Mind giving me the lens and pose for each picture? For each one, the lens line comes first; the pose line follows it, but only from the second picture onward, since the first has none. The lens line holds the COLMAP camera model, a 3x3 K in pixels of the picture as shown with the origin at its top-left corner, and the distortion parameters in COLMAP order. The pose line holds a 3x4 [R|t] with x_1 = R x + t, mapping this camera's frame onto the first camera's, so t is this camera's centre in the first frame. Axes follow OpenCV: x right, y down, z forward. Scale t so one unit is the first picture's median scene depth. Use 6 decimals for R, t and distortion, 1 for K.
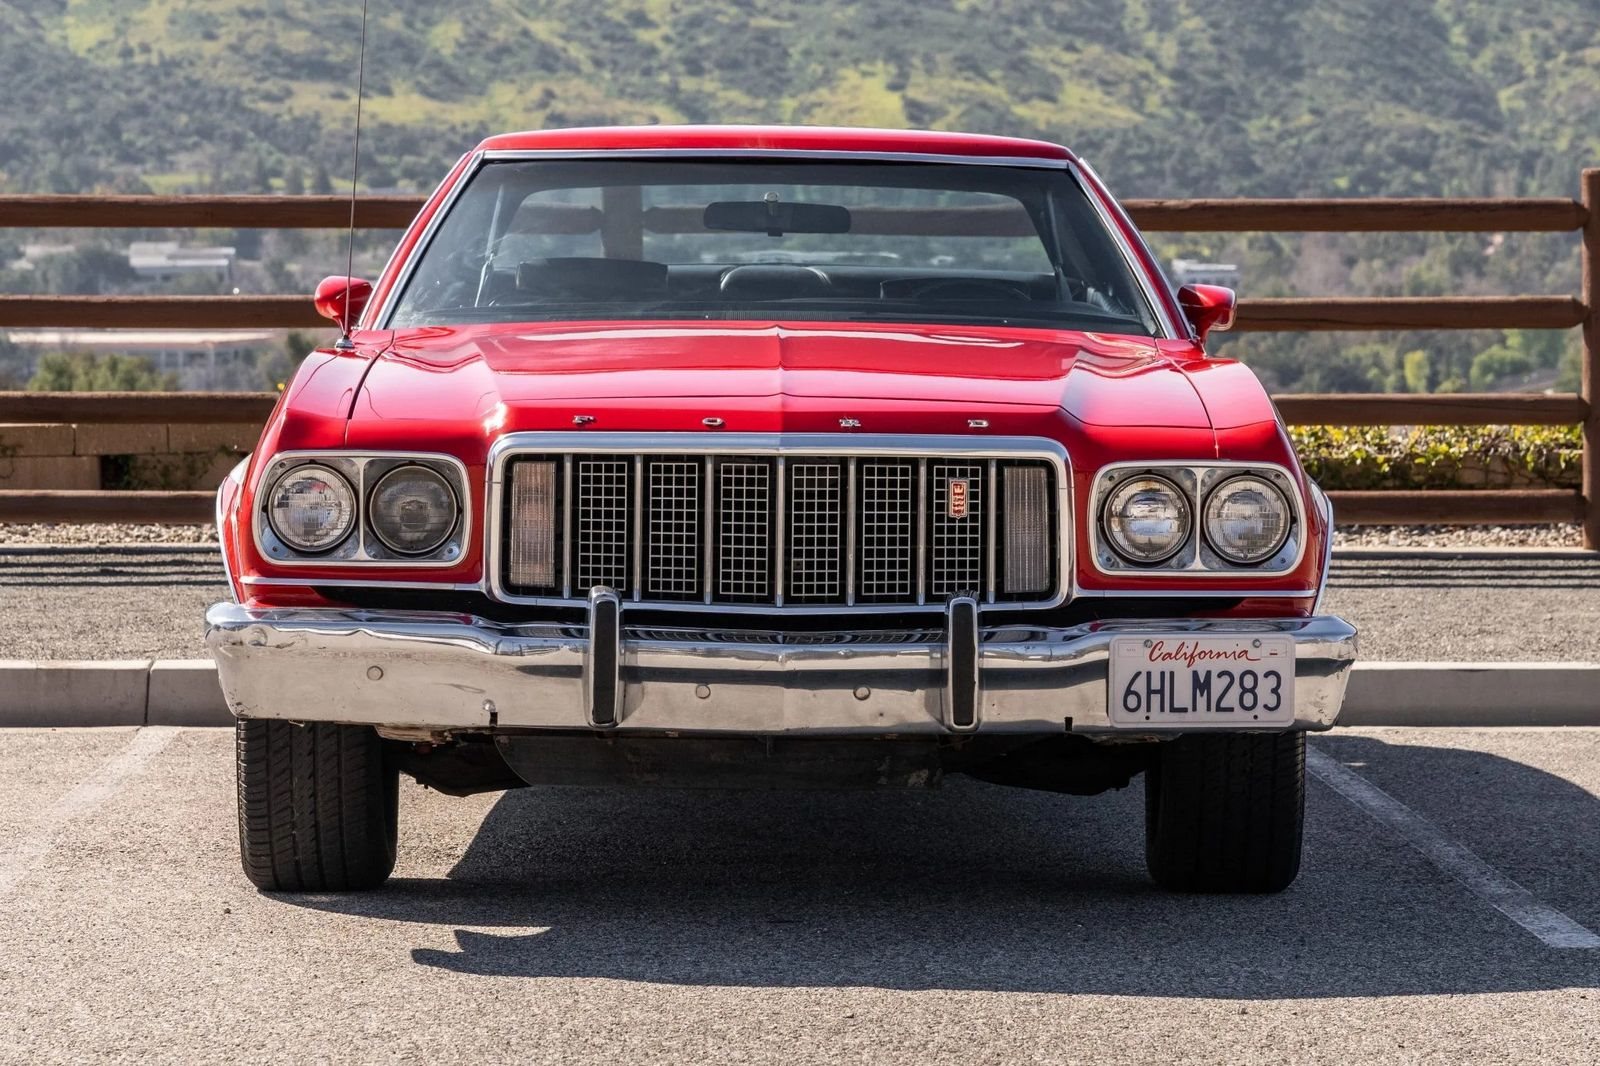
lens RADIAL K [[5920.5, 0, 798.9], [0, 5920.5, 350.6], [0, 0, 1]] dist [-0.015532, 1.354425]
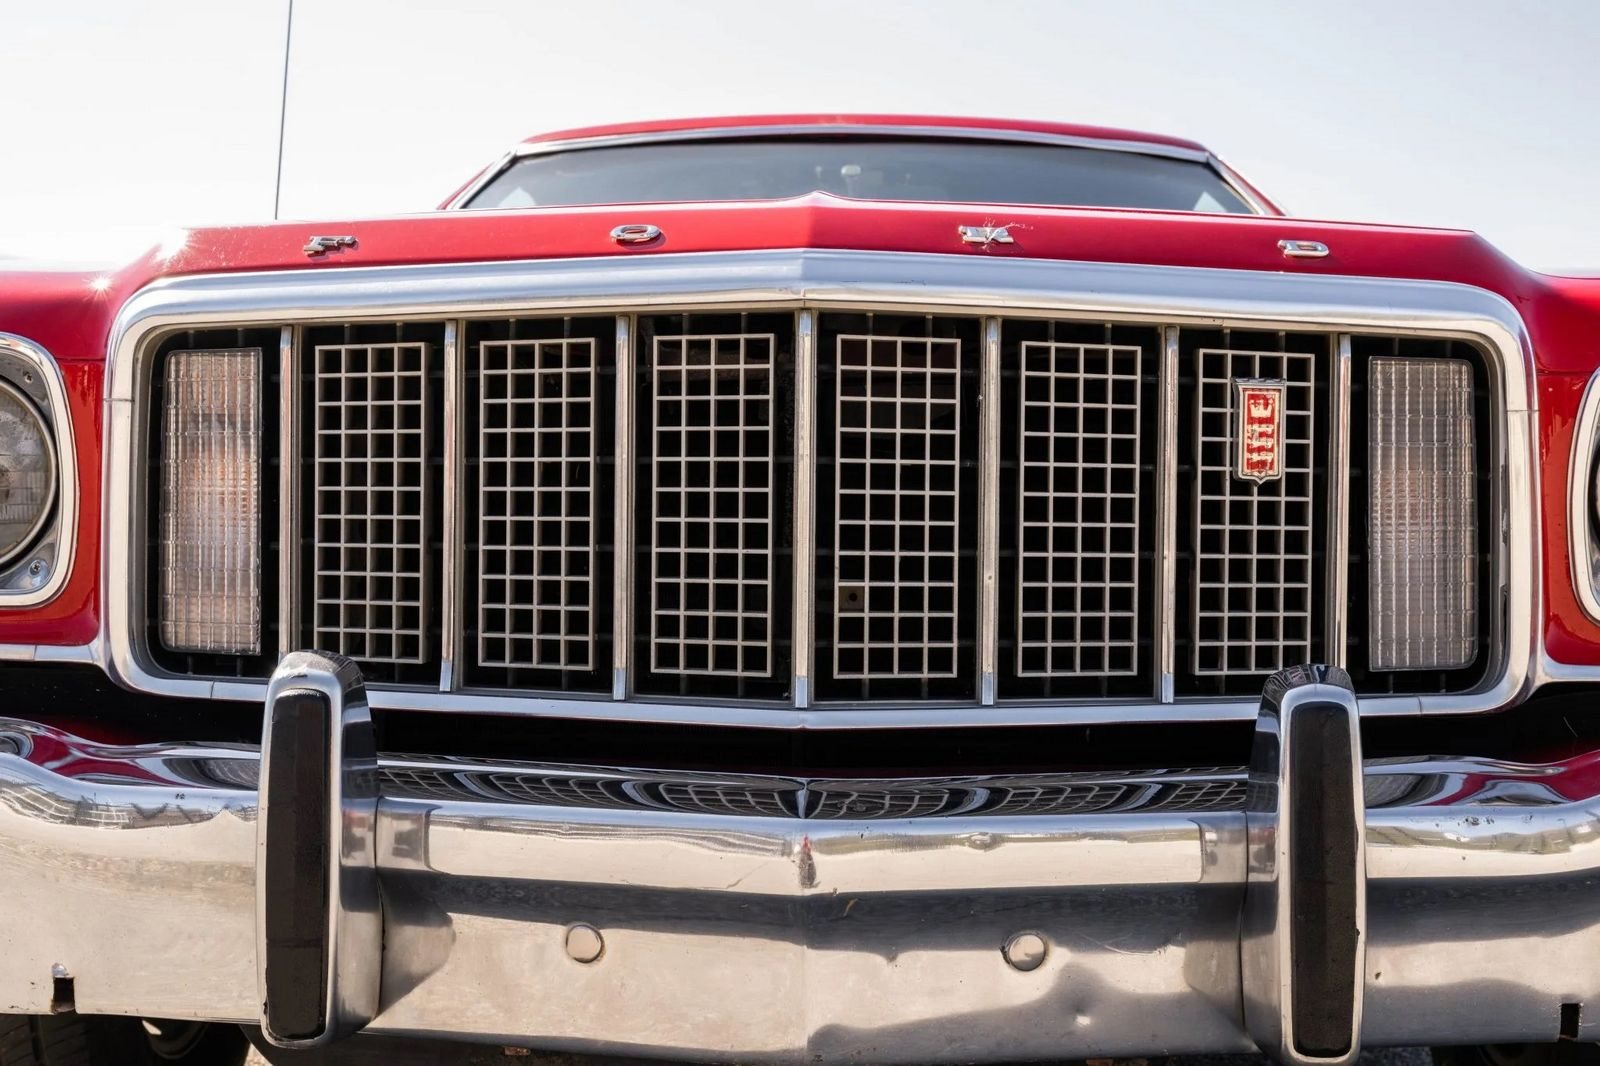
lens RADIAL K [[2188.5, 0, 800.0], [0, 2188.5, 533.0], [0, 0, 1]] dist [0.002065, 0.036294]
pose [[0.998786, -0.000332, -0.049260, 0.003498], [-0.000742, 0.999763, -0.021779, 0.034891], [0.049256, 0.021789, 0.998549, 0.853020]]
